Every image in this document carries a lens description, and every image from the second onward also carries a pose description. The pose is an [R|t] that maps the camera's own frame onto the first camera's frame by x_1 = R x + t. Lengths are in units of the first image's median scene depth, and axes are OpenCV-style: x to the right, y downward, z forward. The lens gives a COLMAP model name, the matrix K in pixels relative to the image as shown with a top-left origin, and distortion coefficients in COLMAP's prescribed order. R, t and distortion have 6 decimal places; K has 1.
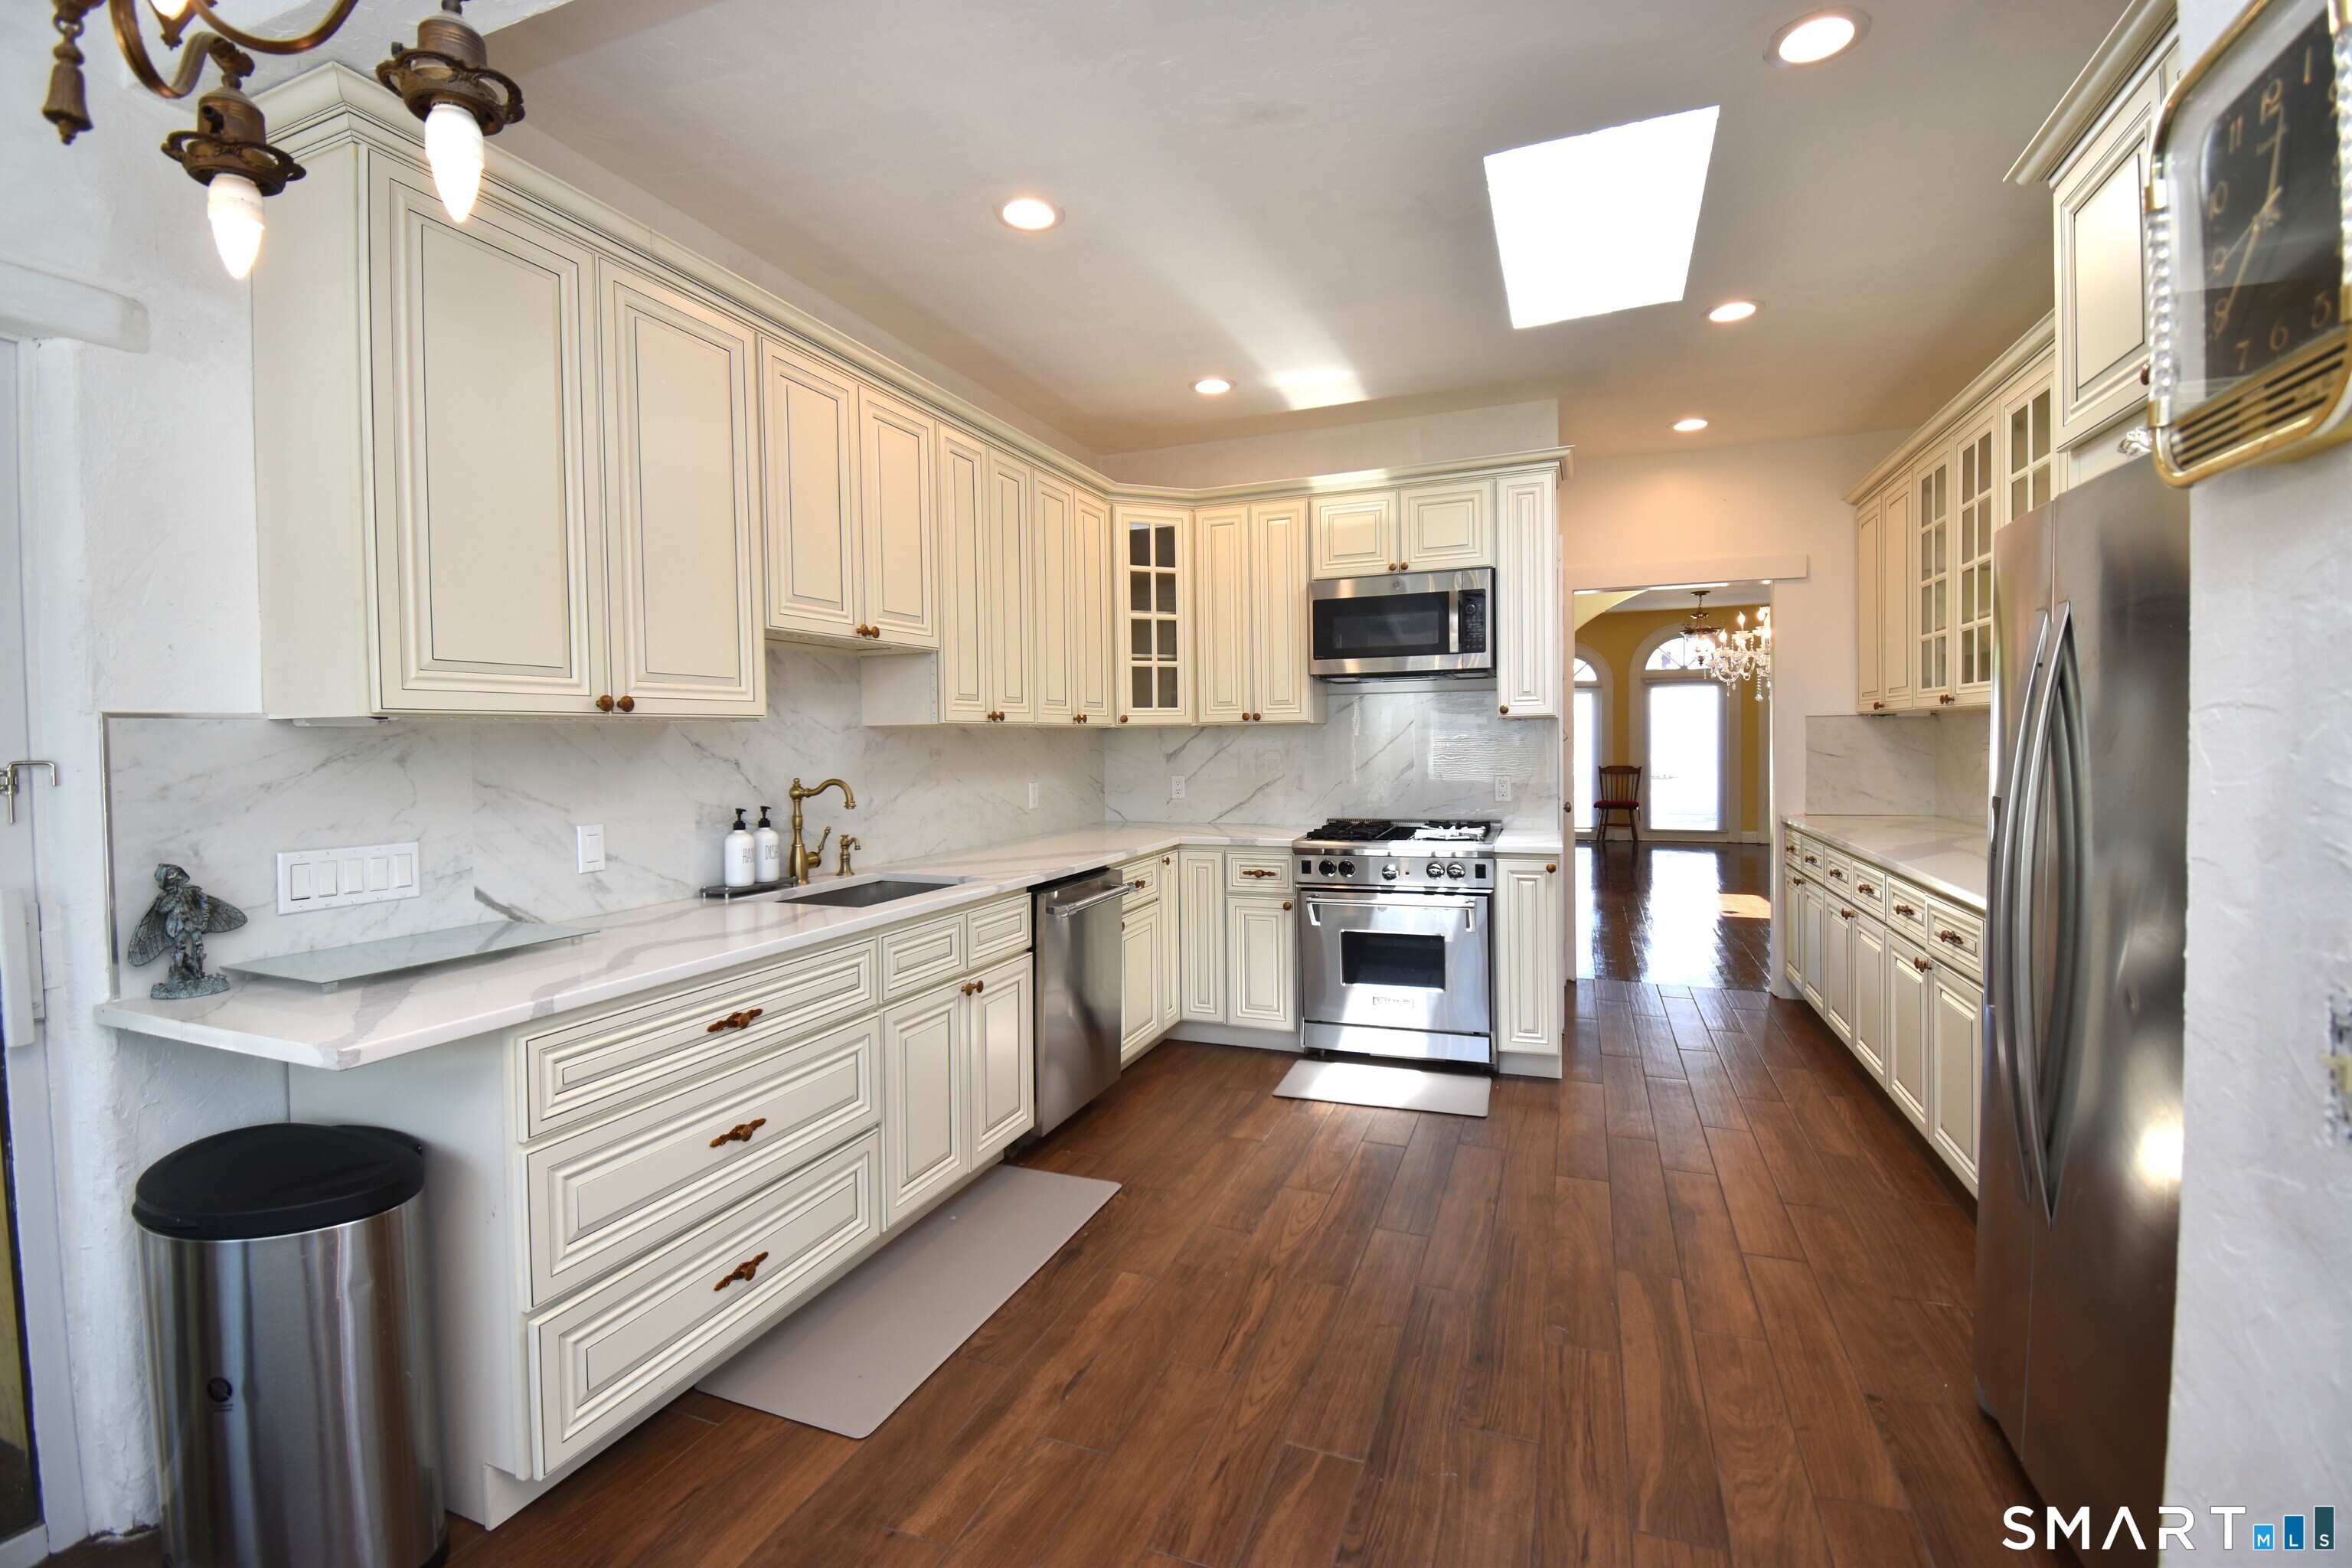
lens RADIAL K [[1034.8, 0, 1171.7], [0, 1034.8, 766.9], [0, 0, 1]] dist [0.006239, -0.014891]
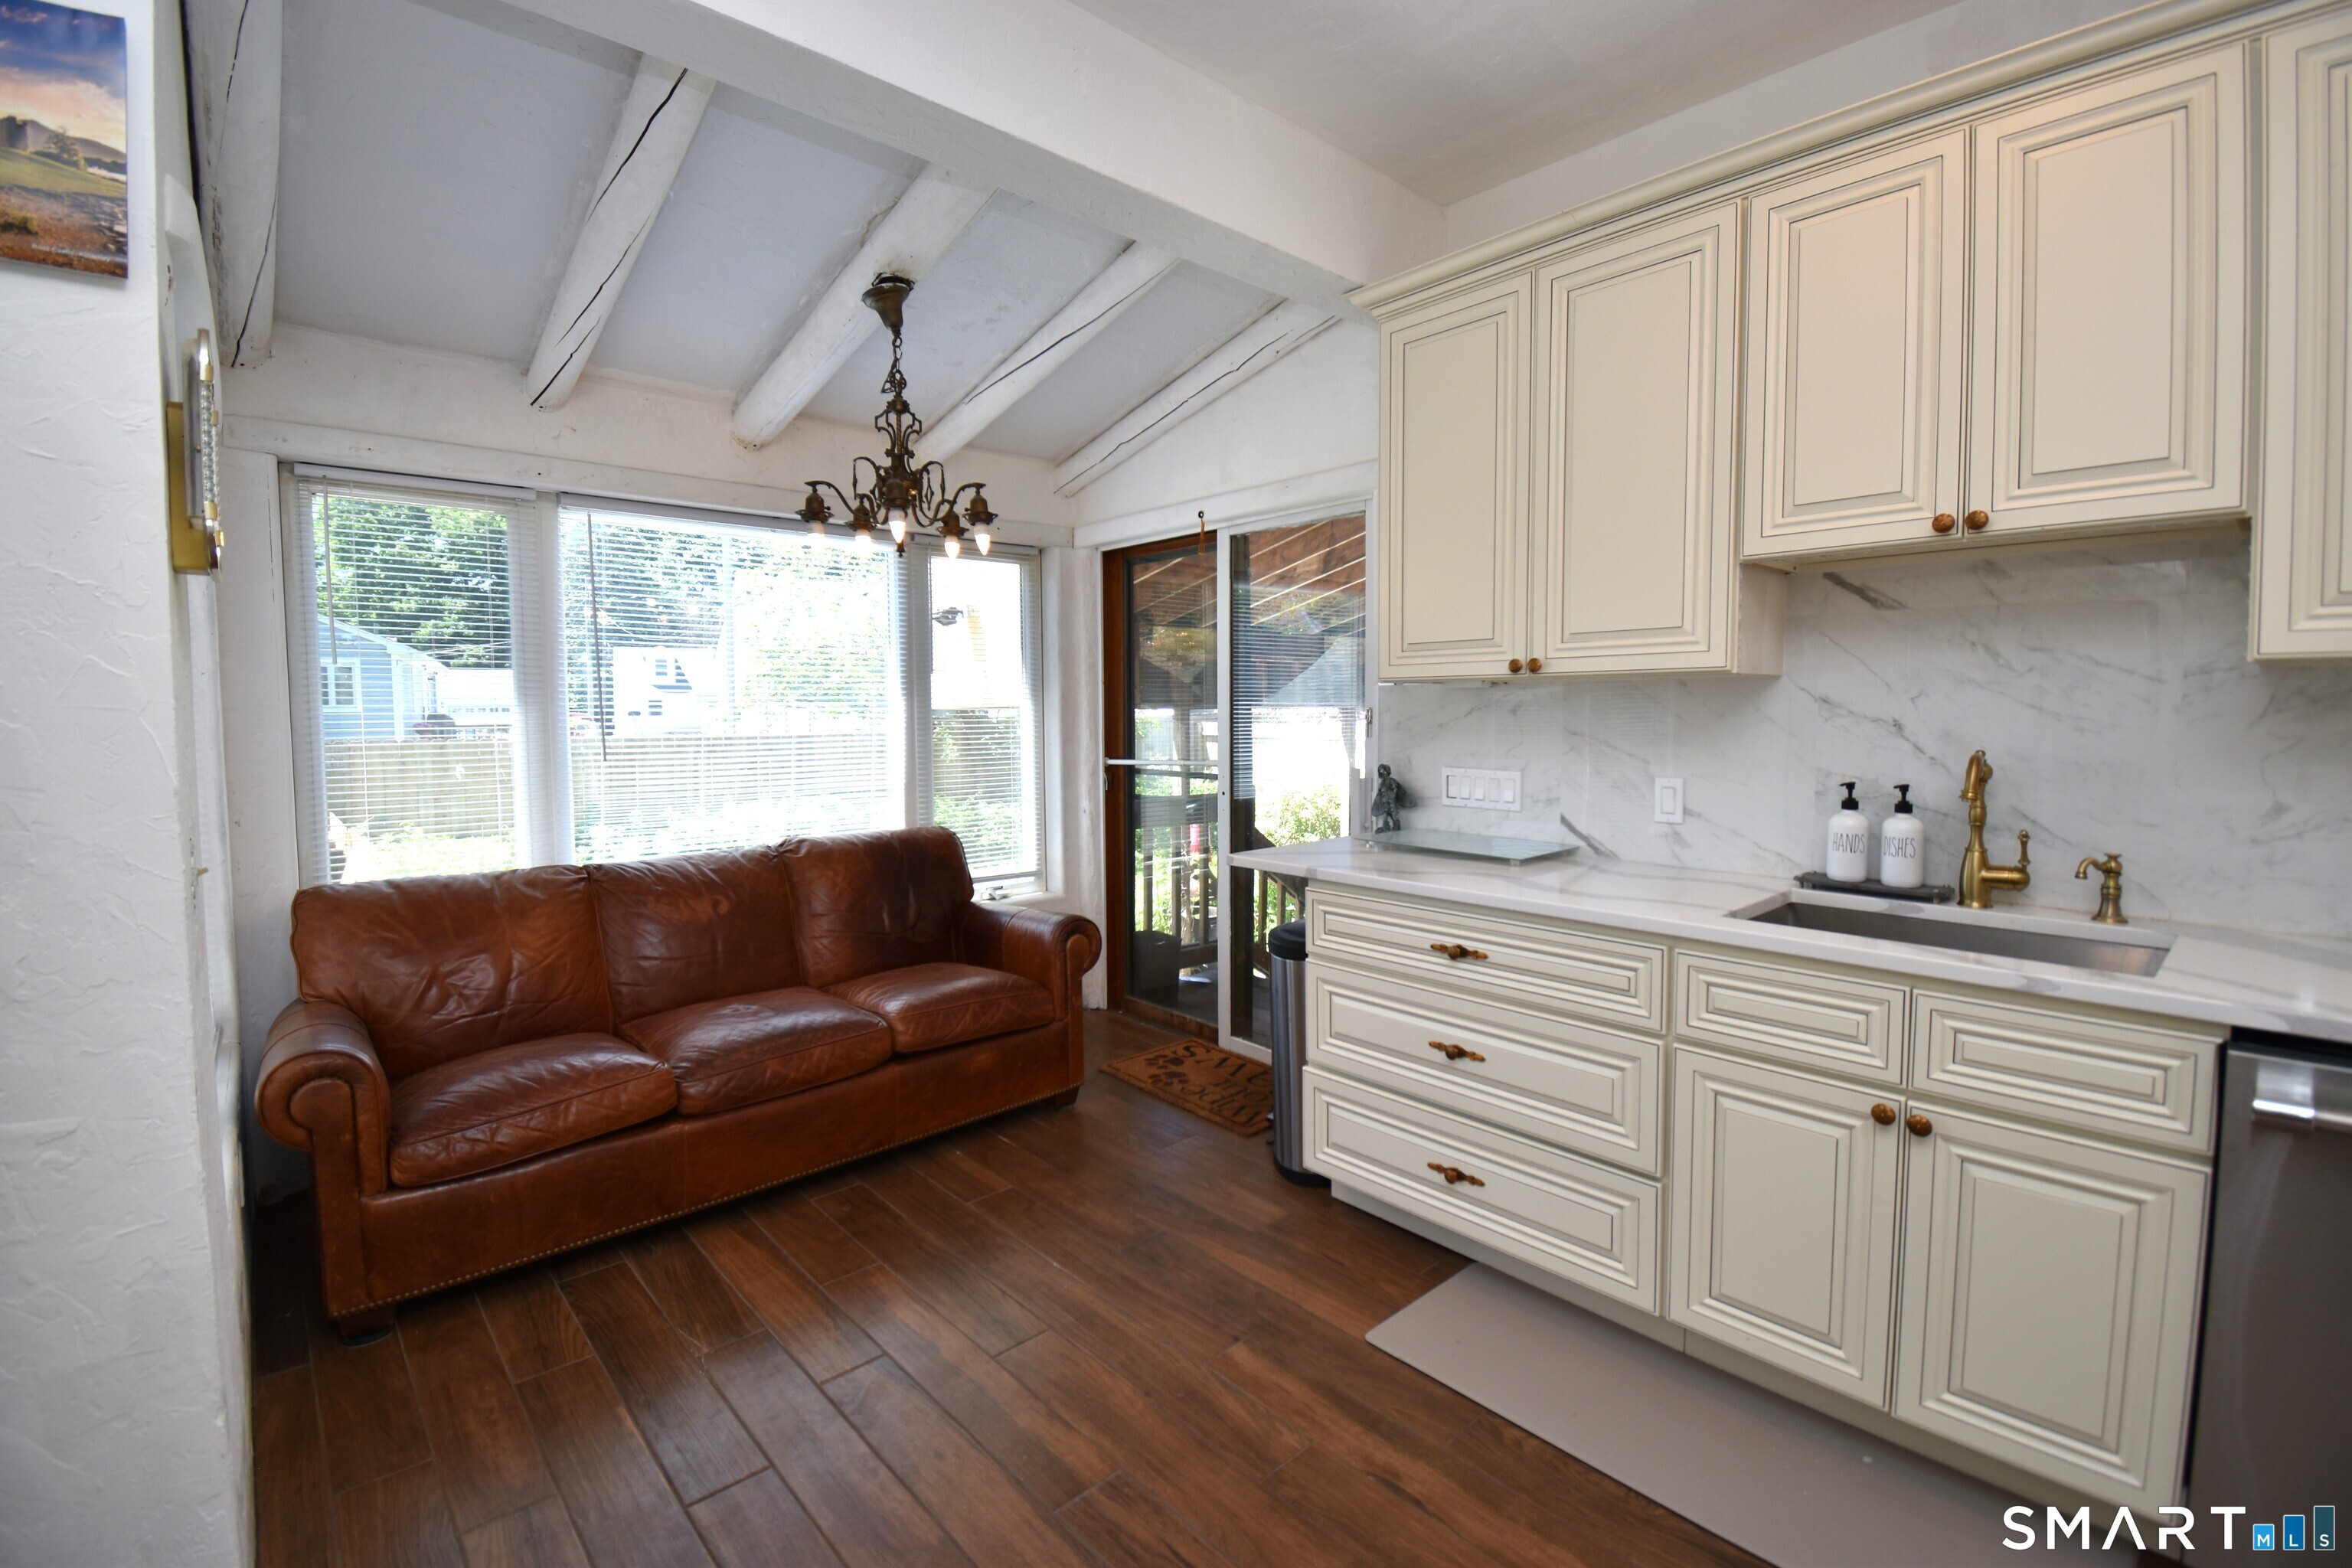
lens RADIAL K [[1034.8, 0, 1171.1], [0, 1034.8, 765.0], [0, 0, 1]] dist [0.006239, -0.014891]
pose [[-0.448927, 0.066704, -0.891075, 0.454863], [-0.011364, 0.996703, 0.080336, -0.026442], [0.893496, 0.046191, -0.446689, 0.794590]]
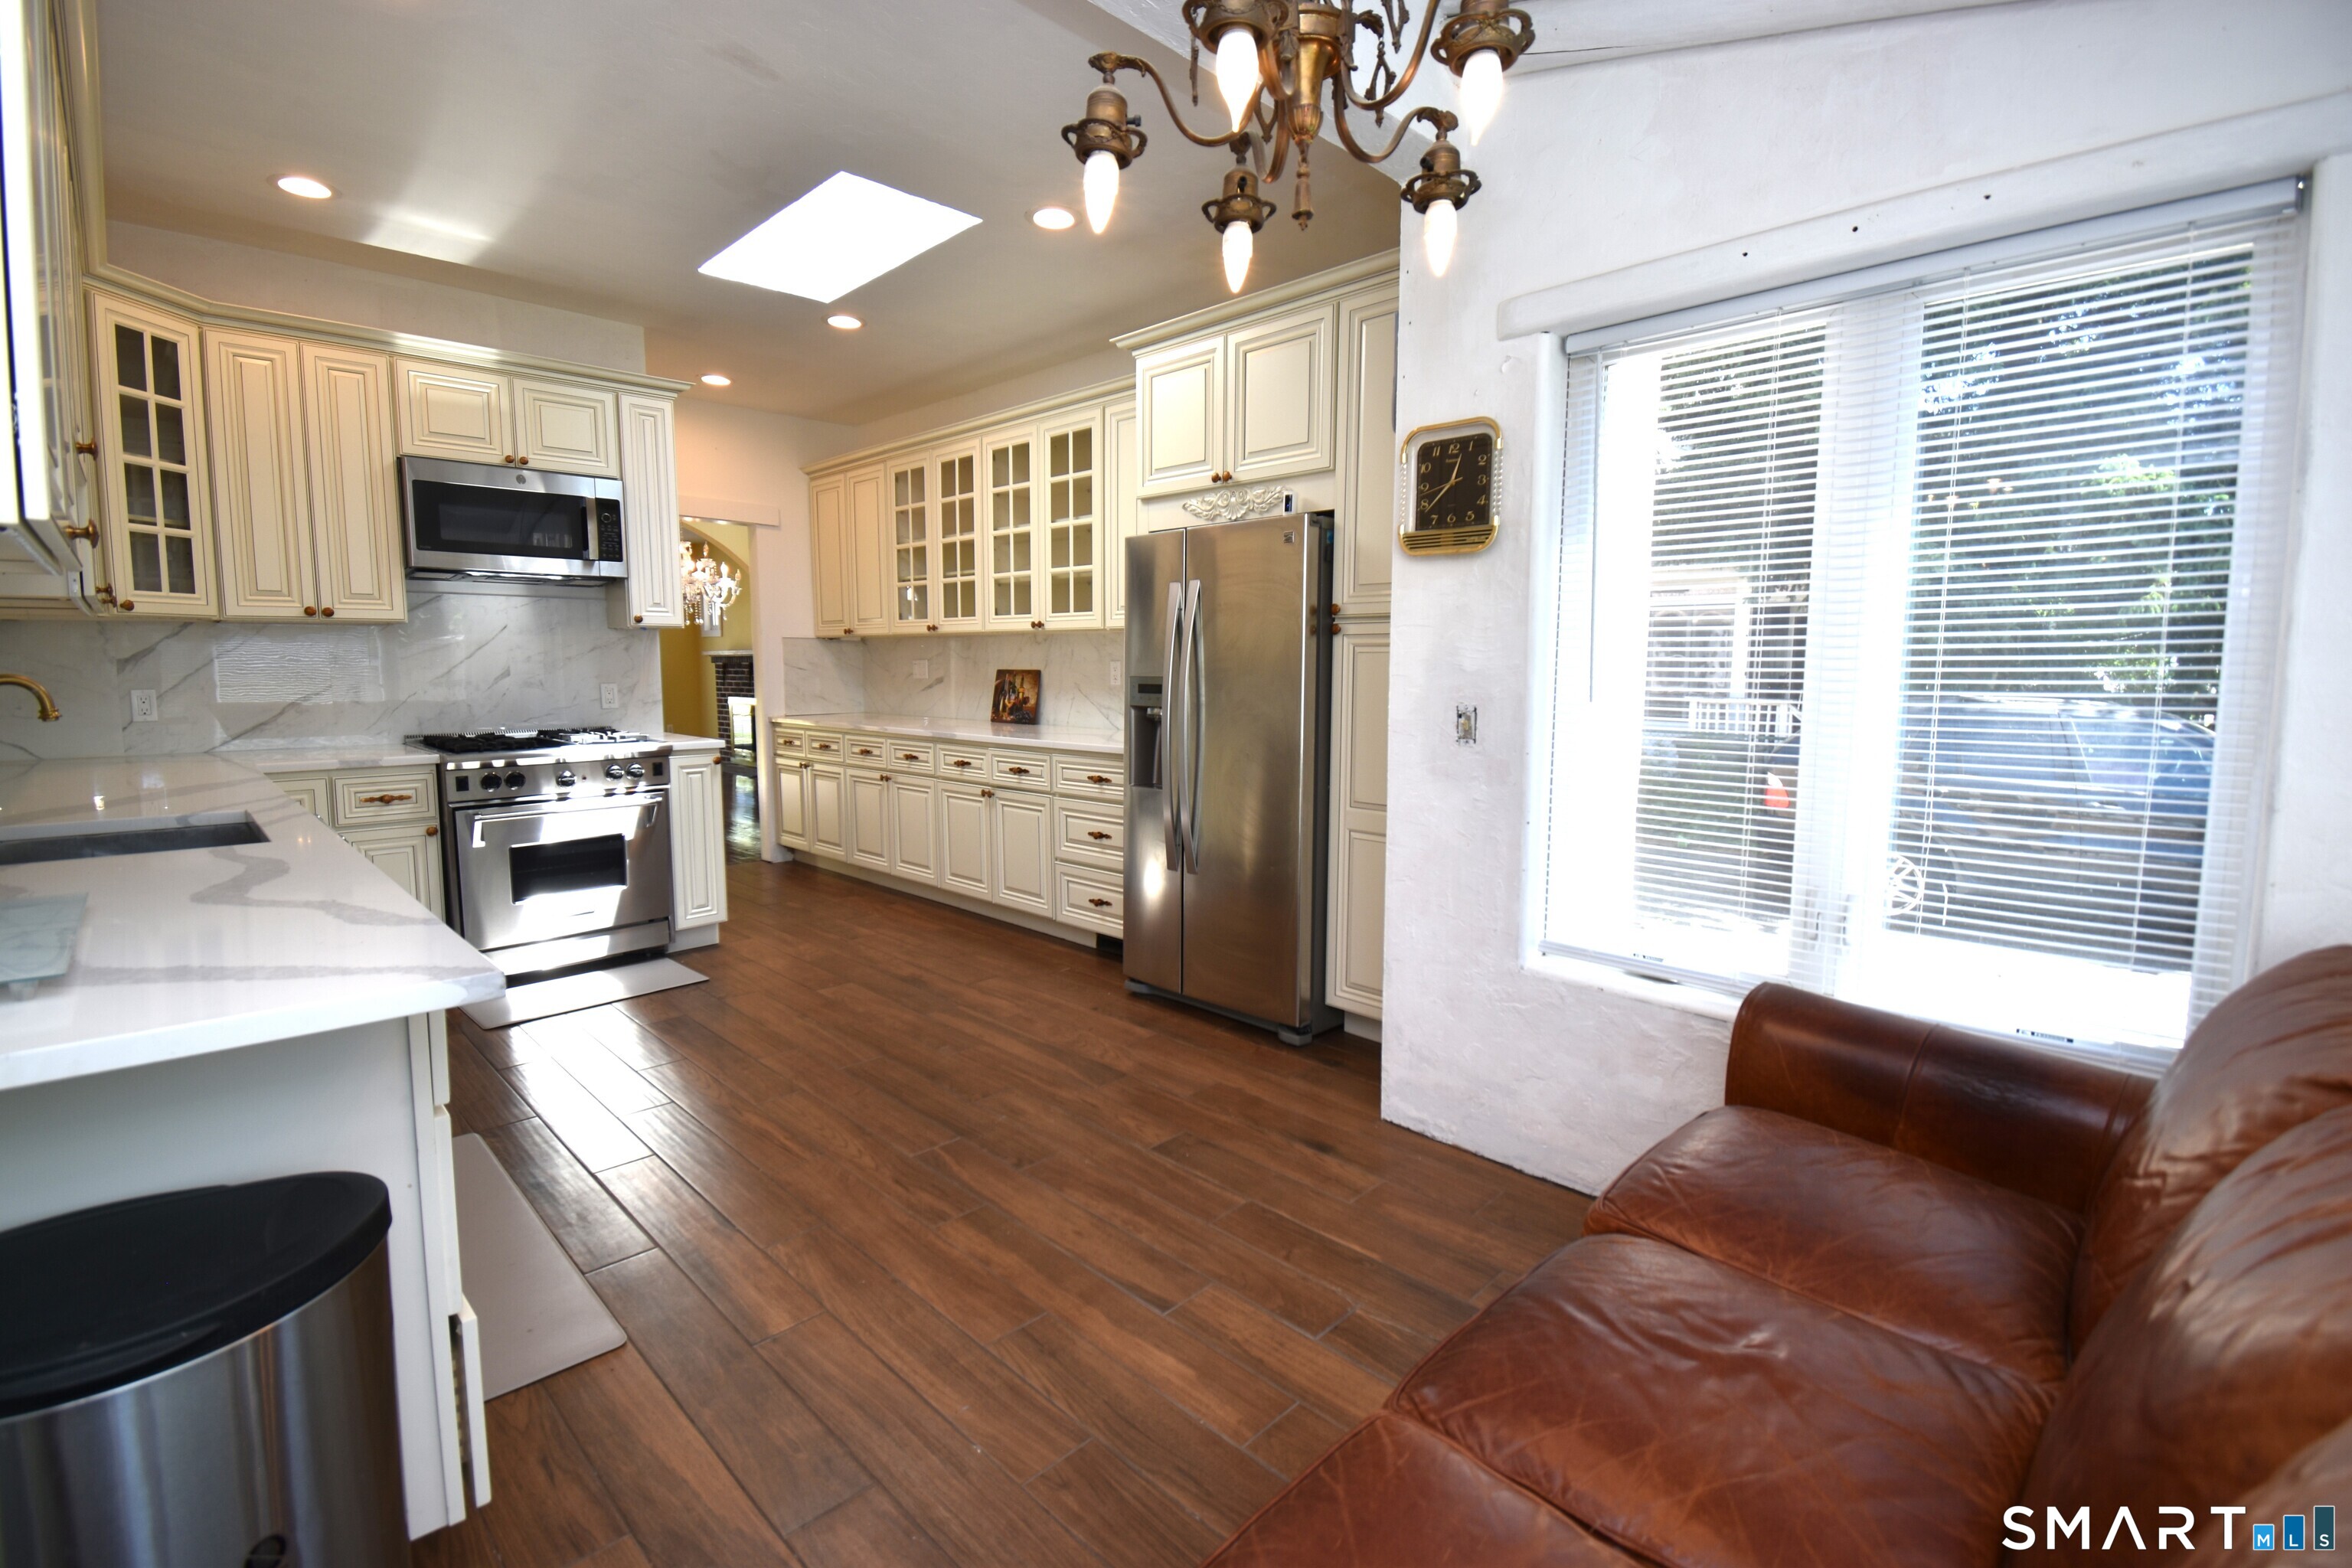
lens RADIAL K [[1034.8, 0, 1177.5], [0, 1034.8, 765.2], [0, 0, 1]] dist [0.006239, -0.014891]
pose [[0.390156, -0.075341, 0.917661, -0.583410], [0.017166, 0.997069, 0.074562, 0.031836], [-0.920589, -0.013338, 0.390306, 0.099534]]
